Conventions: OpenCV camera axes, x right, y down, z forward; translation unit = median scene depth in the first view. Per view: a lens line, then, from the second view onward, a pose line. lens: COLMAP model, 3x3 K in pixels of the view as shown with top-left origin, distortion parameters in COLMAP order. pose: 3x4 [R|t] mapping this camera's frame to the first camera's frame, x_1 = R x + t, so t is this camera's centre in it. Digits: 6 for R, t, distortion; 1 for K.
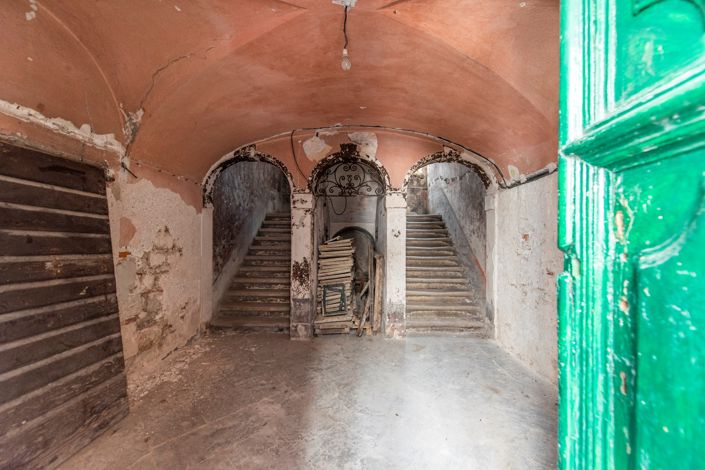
lens RADIAL K [[281.7, 0, 353.5], [0, 281.7, 233.8], [0, 0, 1]] dist [0.011386, -0.001872]
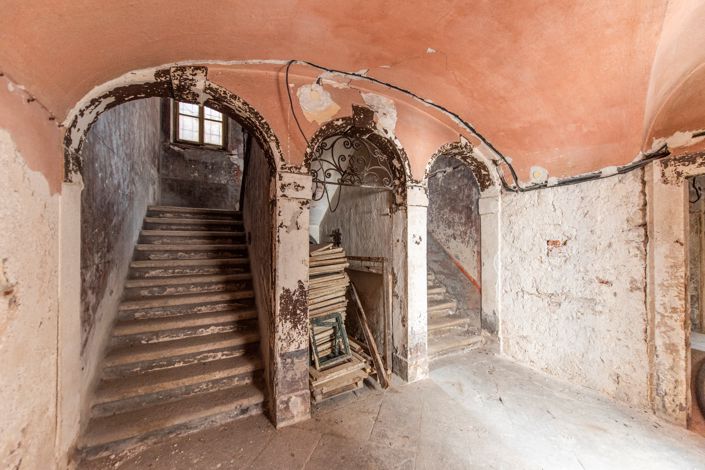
lens RADIAL K [[281.7, 0, 352.9], [0, 281.7, 235.3], [0, 0, 1]] dist [0.011386, -0.001872]
pose [[0.869109, 0.002111, 0.494617, -0.371432], [-0.000524, 0.999994, -0.003348, -0.010573], [-0.494621, 0.002651, 0.869105, 0.423349]]
